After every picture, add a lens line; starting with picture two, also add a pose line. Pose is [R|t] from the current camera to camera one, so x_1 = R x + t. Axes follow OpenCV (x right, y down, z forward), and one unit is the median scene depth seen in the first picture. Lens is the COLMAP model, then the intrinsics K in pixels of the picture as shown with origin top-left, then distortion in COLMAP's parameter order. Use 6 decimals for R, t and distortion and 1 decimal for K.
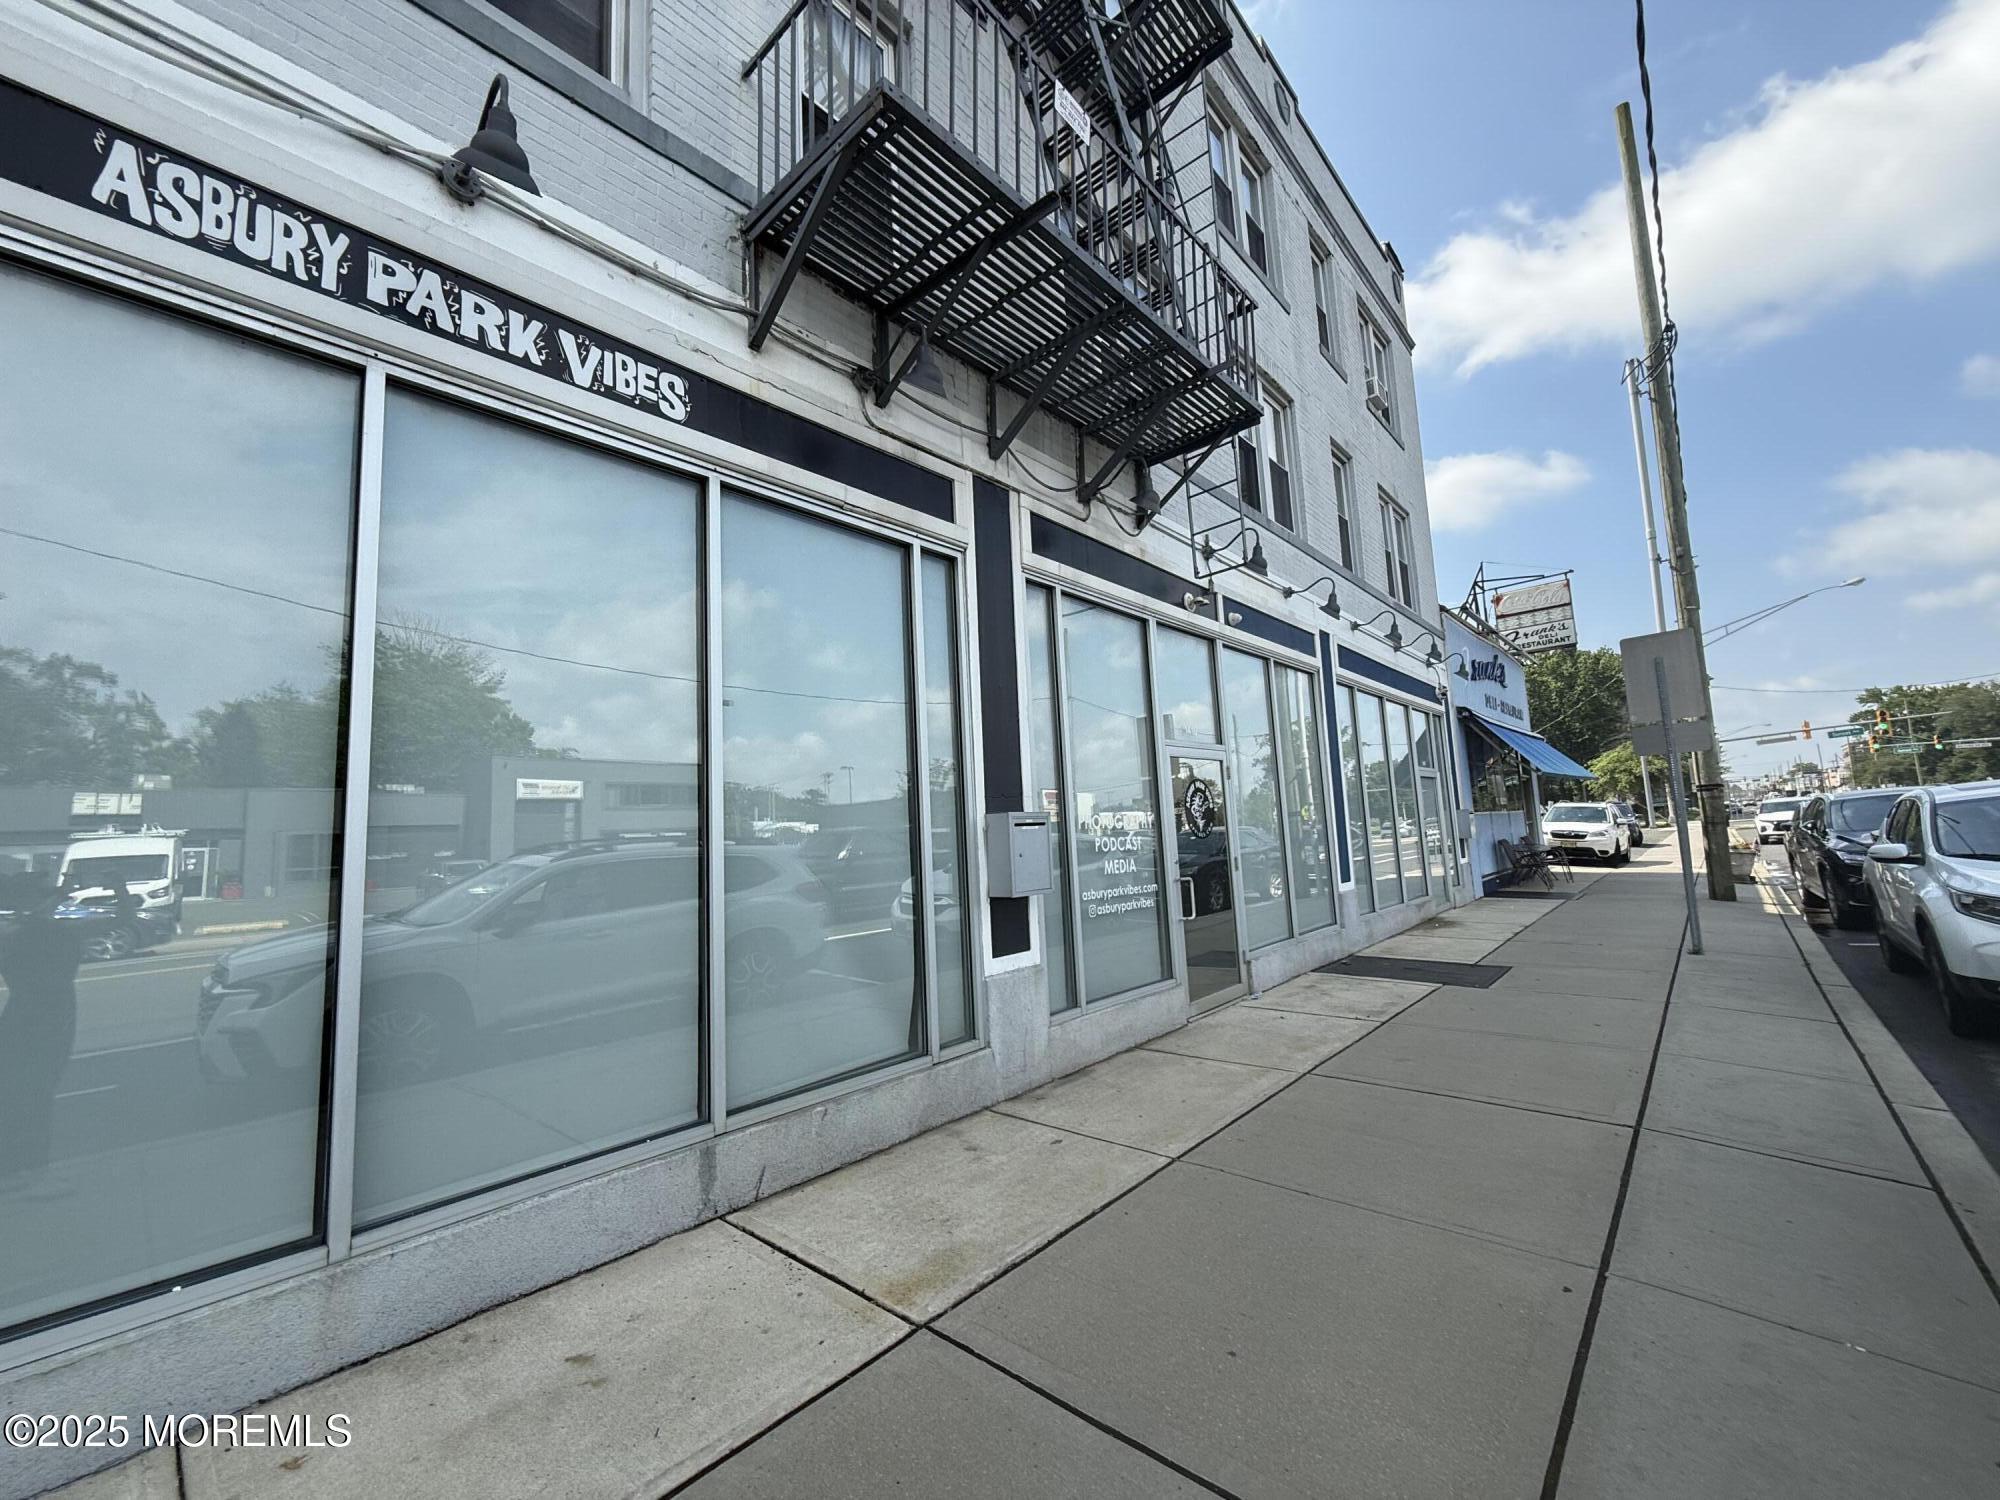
lens RADIAL K [[788.3, 0, 1003.2], [0, 788.3, 747.7], [0, 0, 1]] dist [-0.002047, 0.001119]
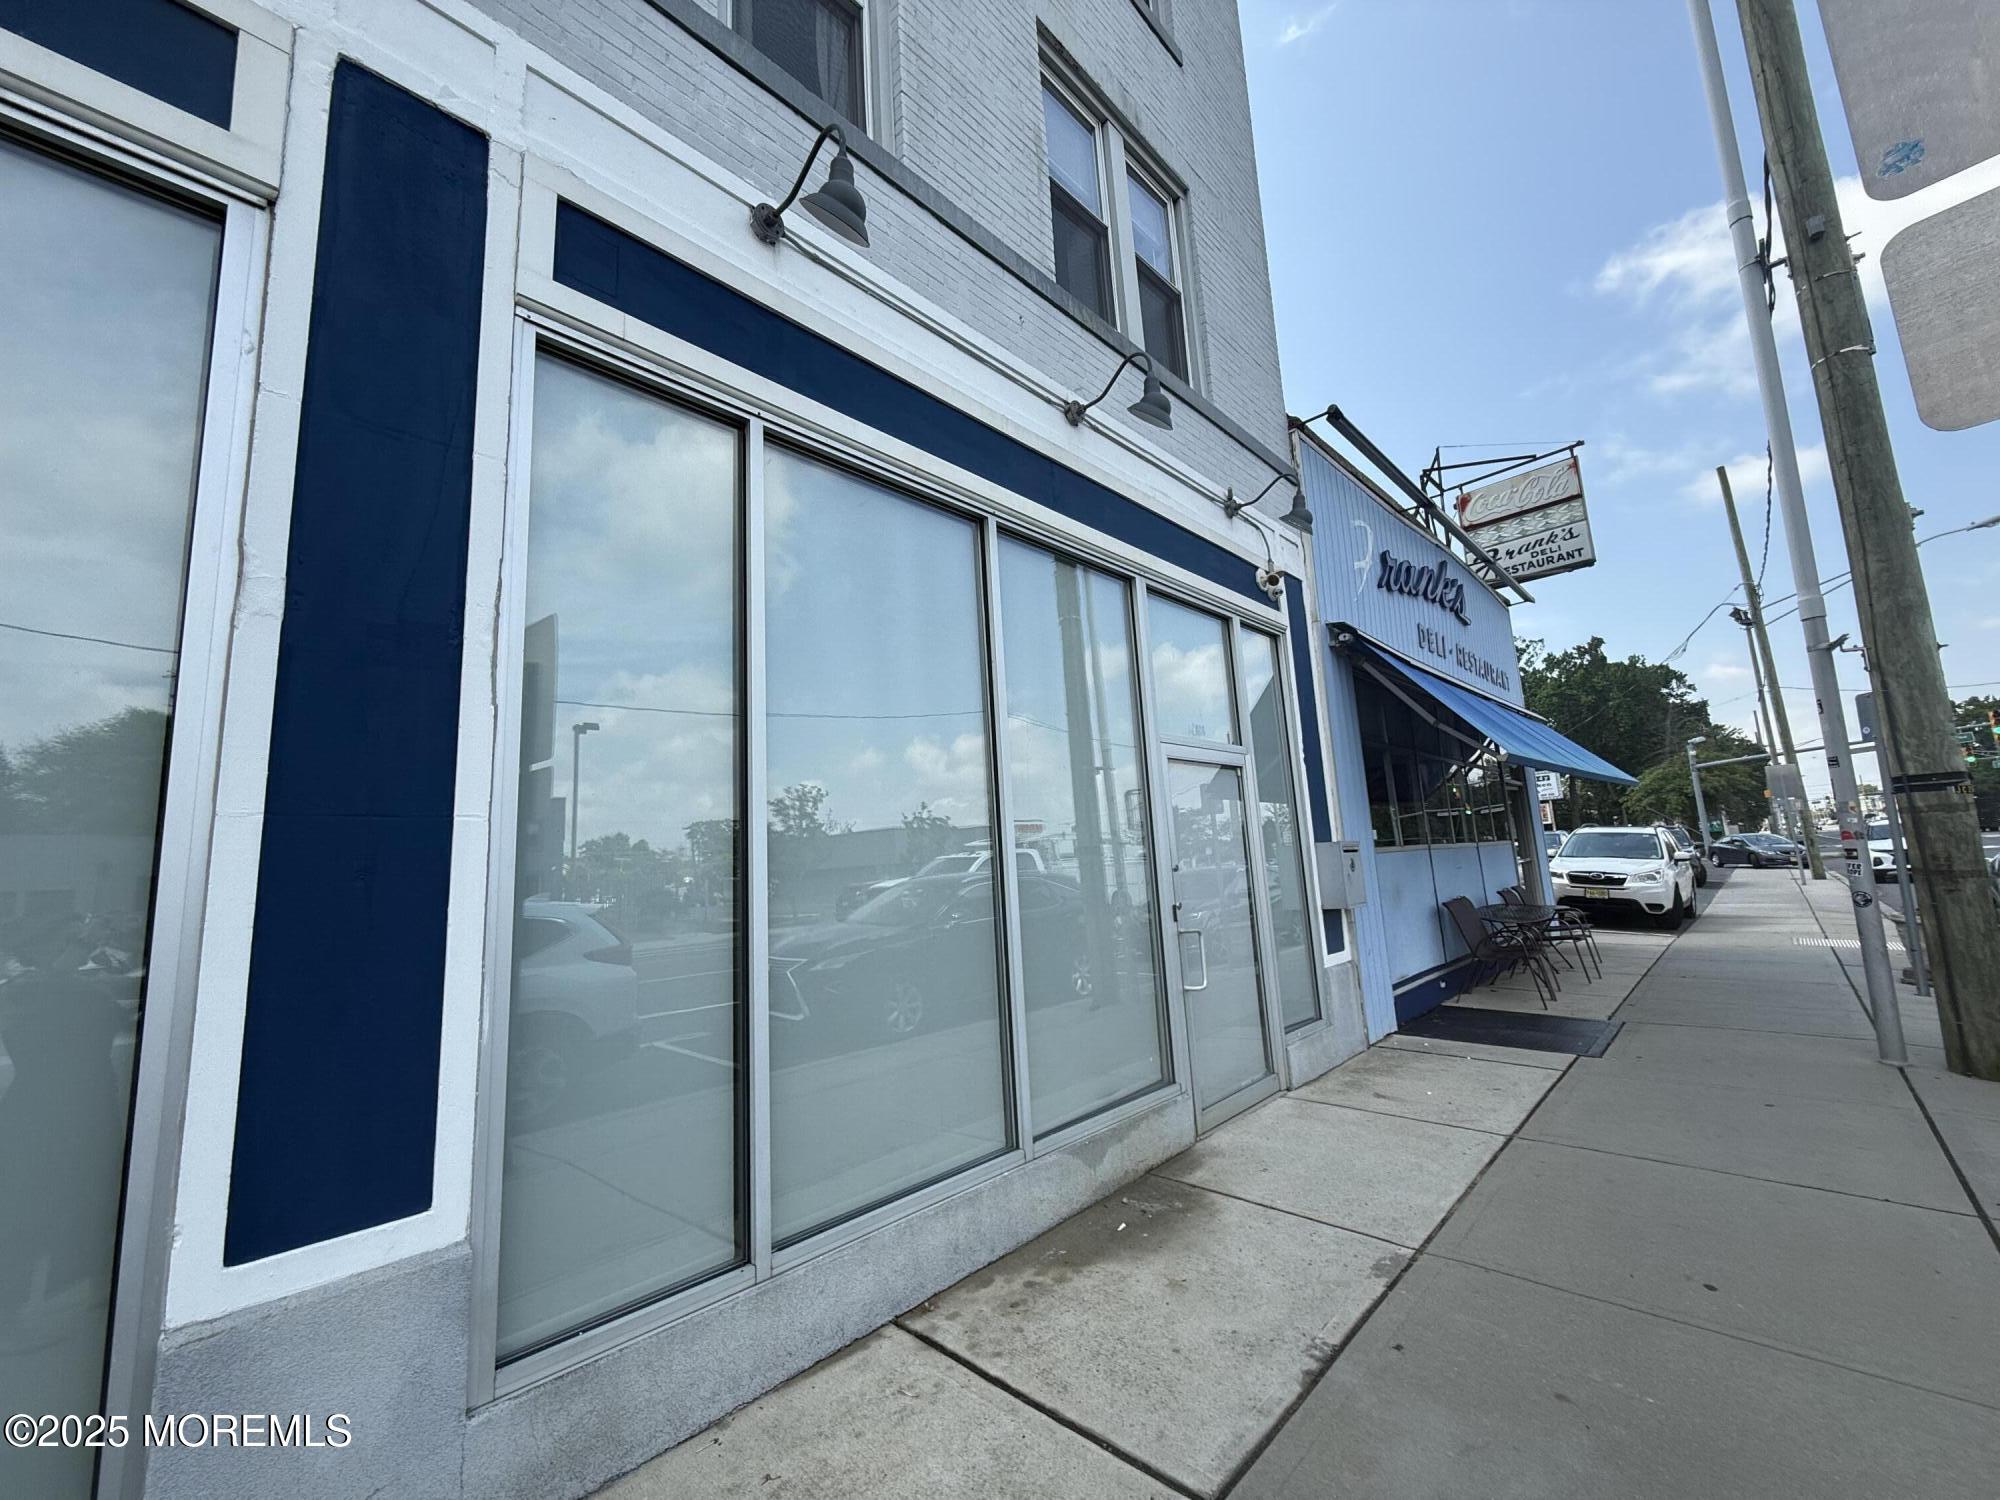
lens RADIAL K [[788.3, 0, 1014.5], [0, 788.3, 751.8], [0, 0, 1]] dist [-0.002047, 0.001119]
pose [[0.999587, -0.016662, -0.023421, 0.271113], [0.015707, 0.999060, -0.040403, 0.027975], [0.024073, 0.040019, 0.998909, 0.359064]]
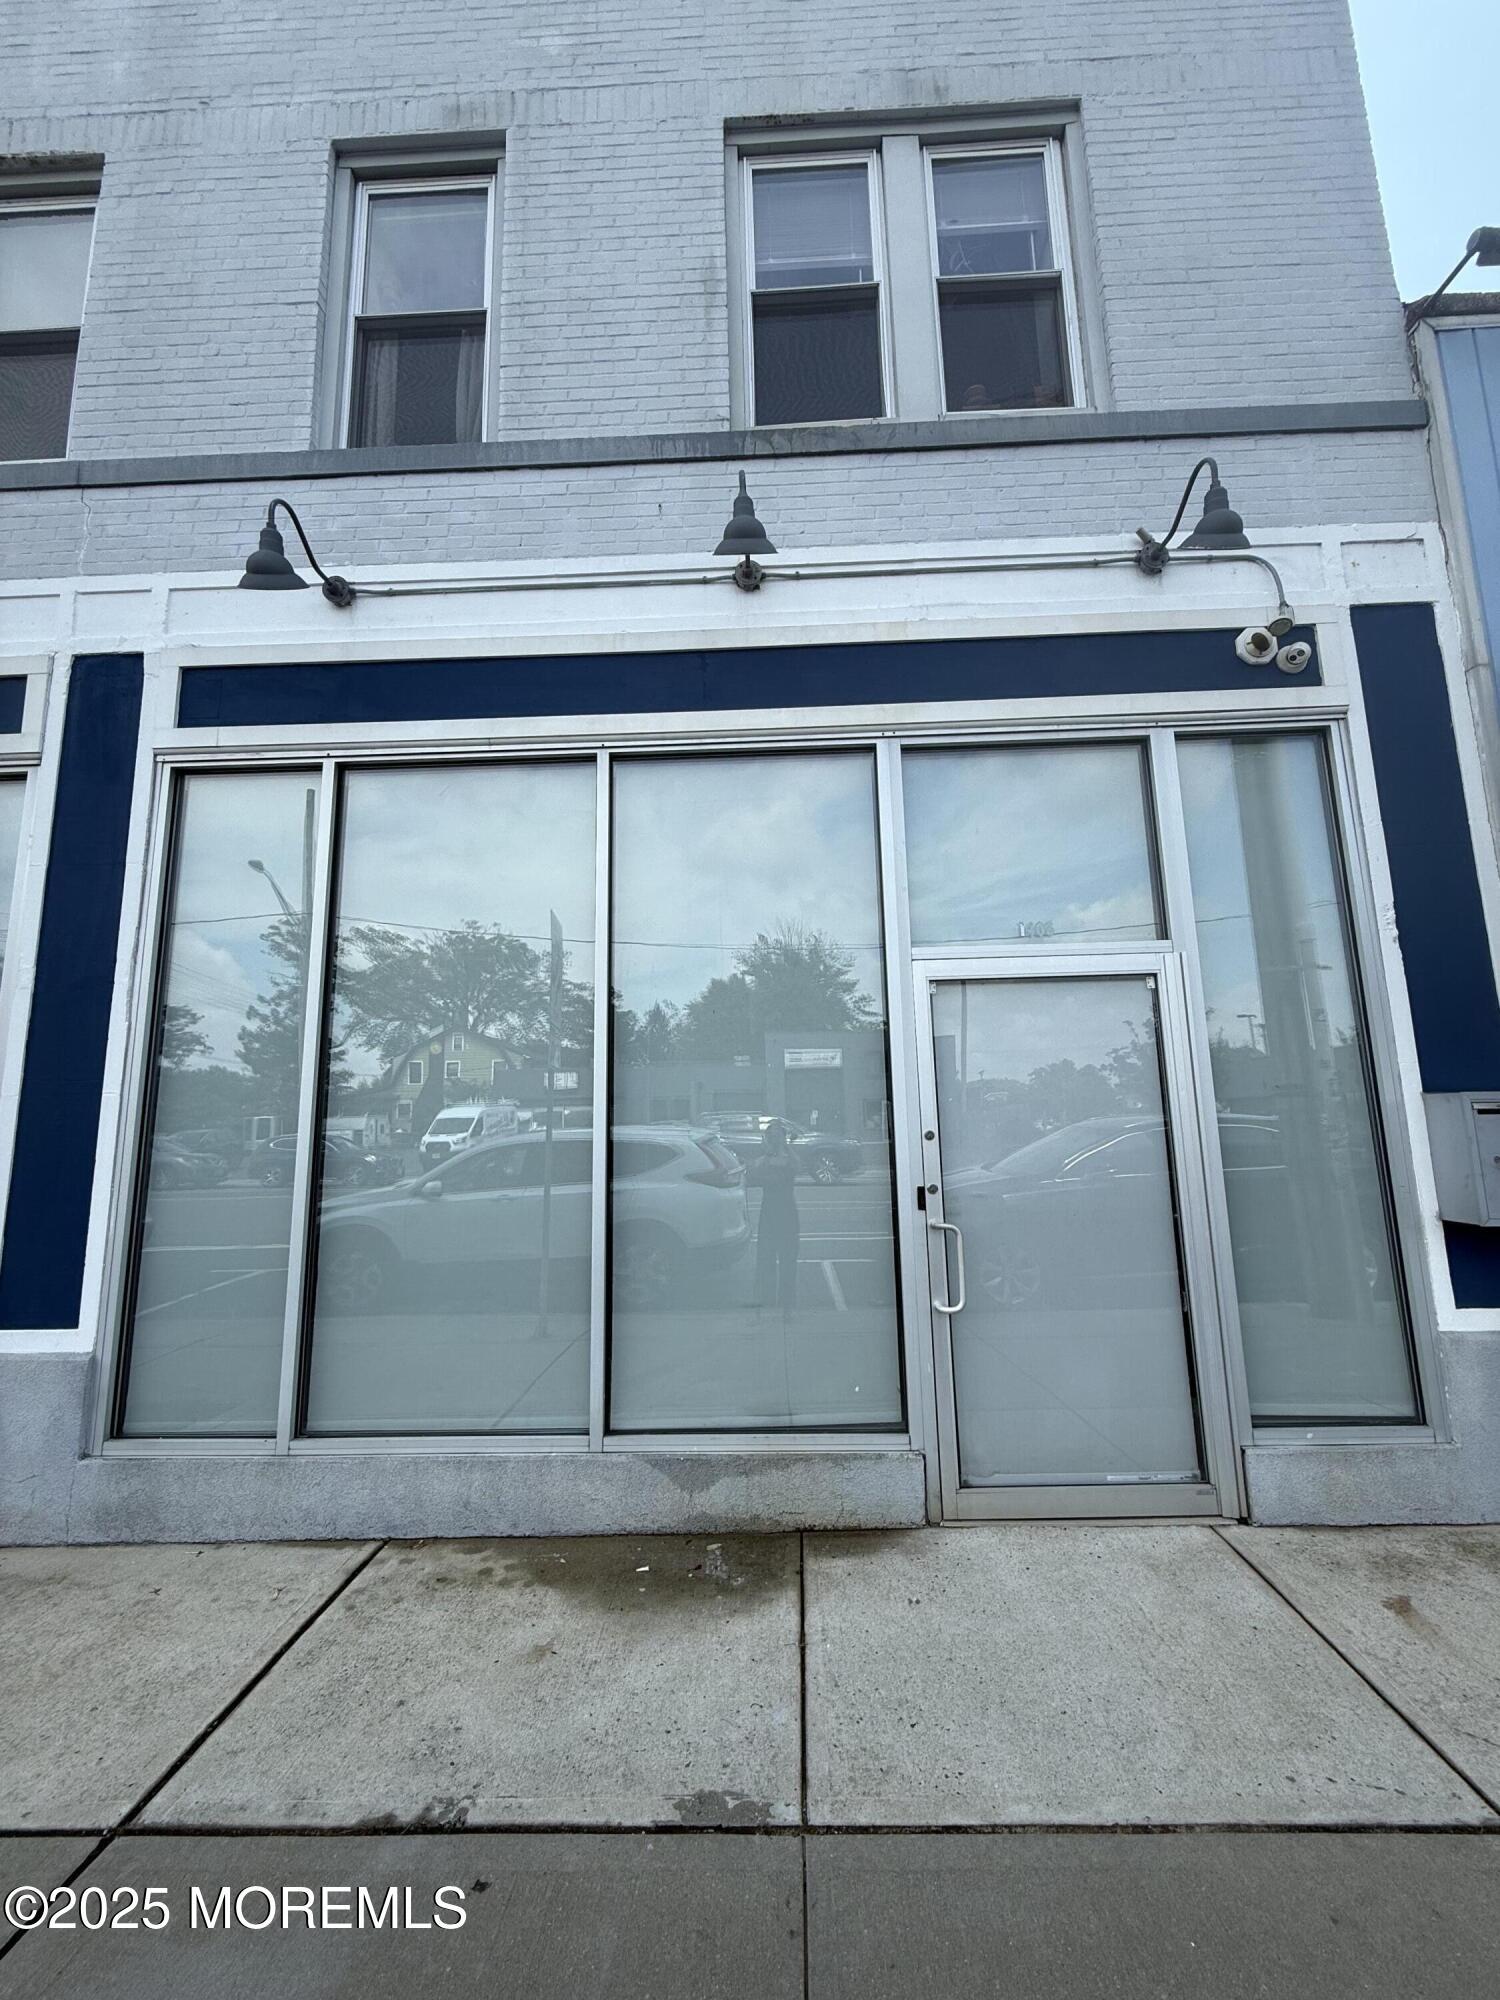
lens RADIAL K [[788.3, 0, 755.7], [0, 788.3, 1013.9], [0, 0, 1]] dist [-0.002047, 0.001119]
pose [[0.643212, -0.088123, -0.760601, 0.408306], [0.079017, 0.995691, -0.048538, 0.033112], [0.761600, -0.028880, 0.647403, 0.454267]]
